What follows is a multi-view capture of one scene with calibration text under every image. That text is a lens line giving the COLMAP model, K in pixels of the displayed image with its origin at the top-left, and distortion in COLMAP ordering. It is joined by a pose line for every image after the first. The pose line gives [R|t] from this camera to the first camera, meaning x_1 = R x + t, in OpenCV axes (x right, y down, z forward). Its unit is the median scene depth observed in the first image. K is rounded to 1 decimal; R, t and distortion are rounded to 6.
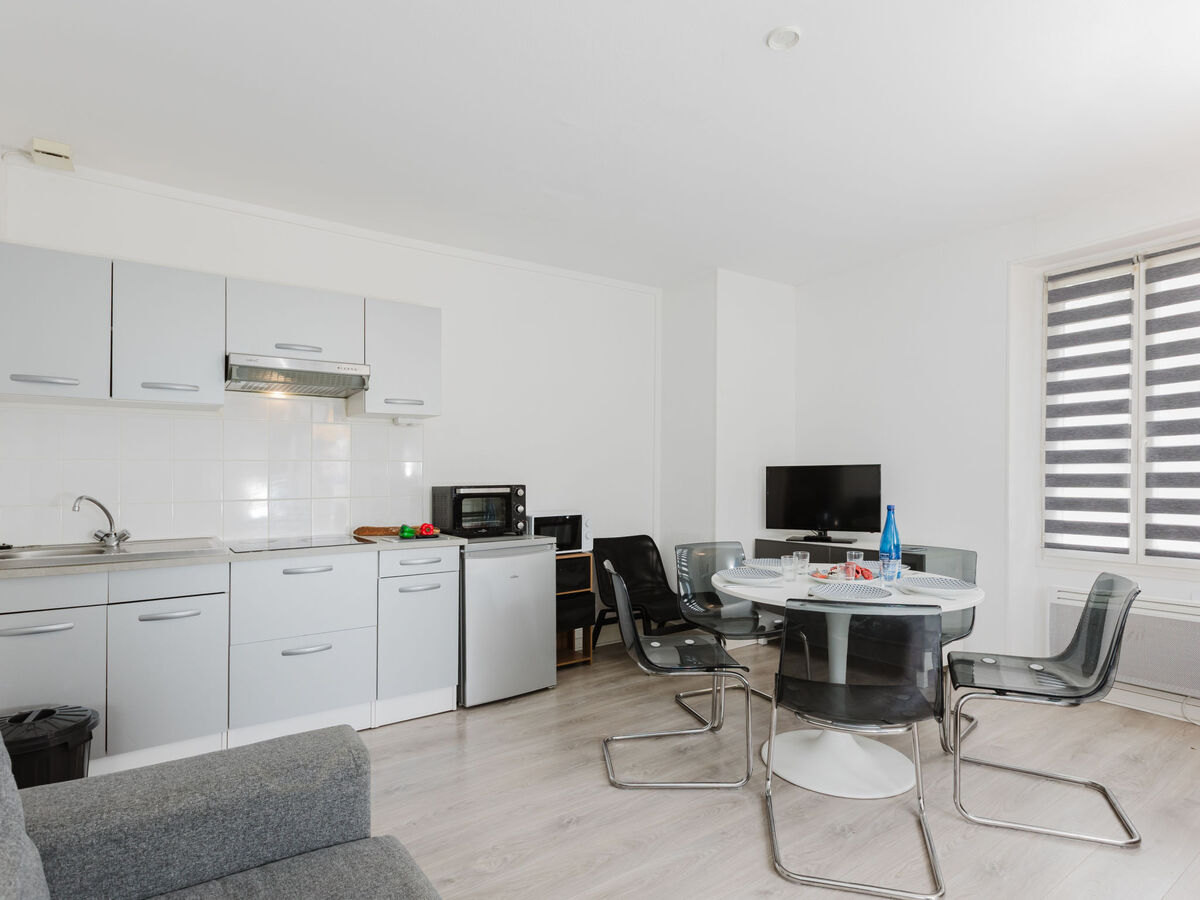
lens RADIAL K [[646.7, 0, 556.8], [0, 646.7, 479.5], [0, 0, 1]] dist [-0.003121, -0.000436]
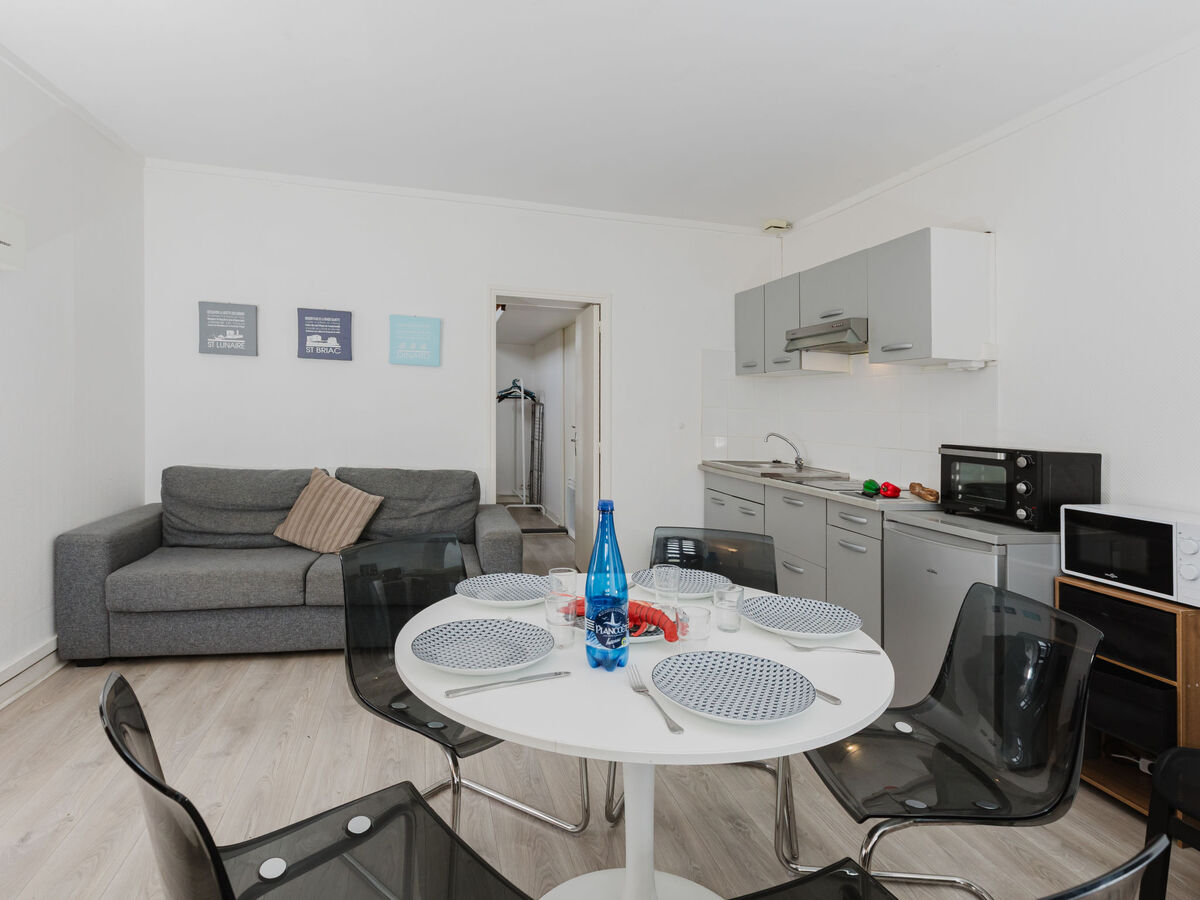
lens RADIAL K [[617.4, 0, 565.7], [0, 617.4, 398.3], [0, 0, 1]] dist [-0.001999, -0.001441]
pose [[-0.330441, -0.019437, -0.943626, 0.770106], [-0.030538, 0.999485, -0.009894, -0.026884], [0.943332, 0.025547, -0.330864, 0.883377]]
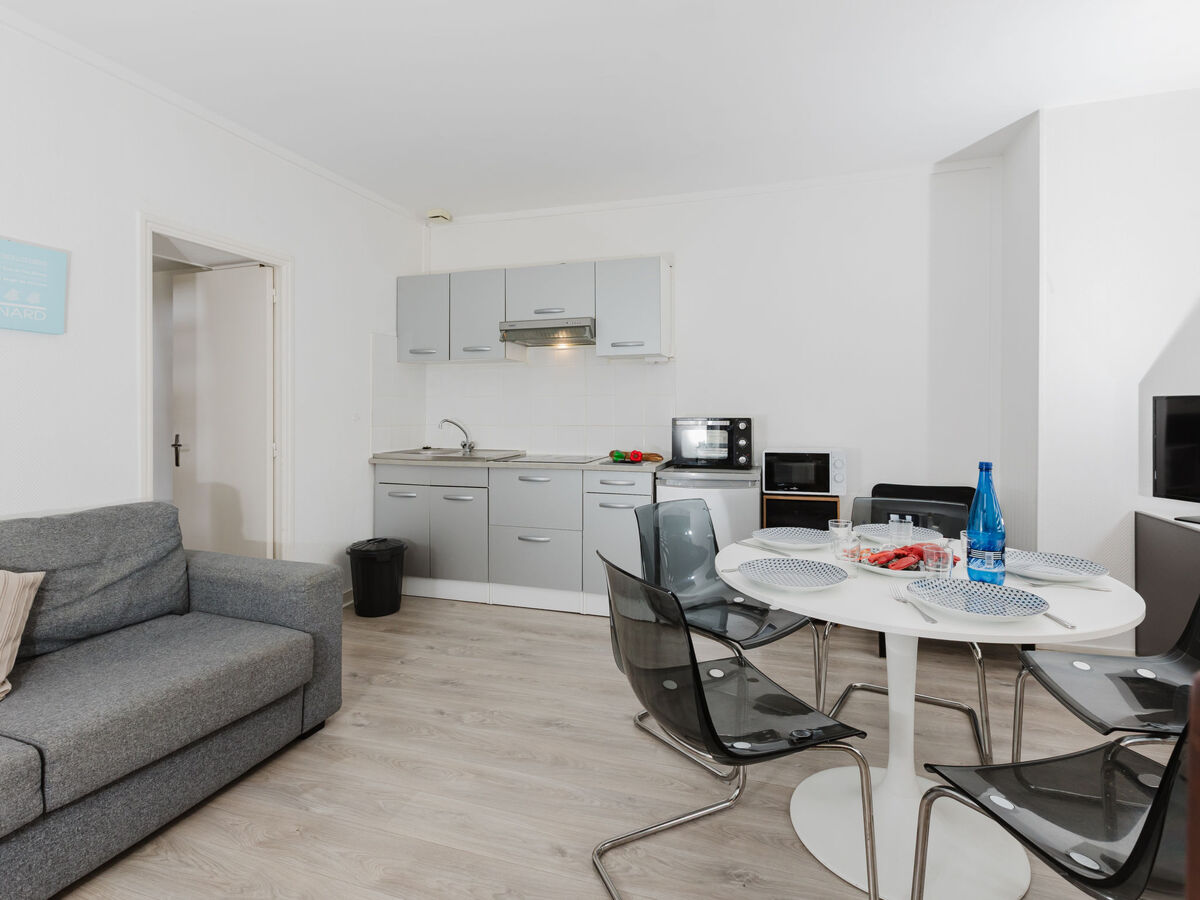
lens RADIAL K [[617.4, 0, 565.7], [0, 617.4, 398.3], [0, 0, 1]] dist [-0.001999, -0.001441]
pose [[0.594423, -0.003396, -0.804146, 0.613910], [-0.002431, 0.999979, -0.006019, -0.017587], [0.804149, 0.005533, 0.594402, 0.261115]]
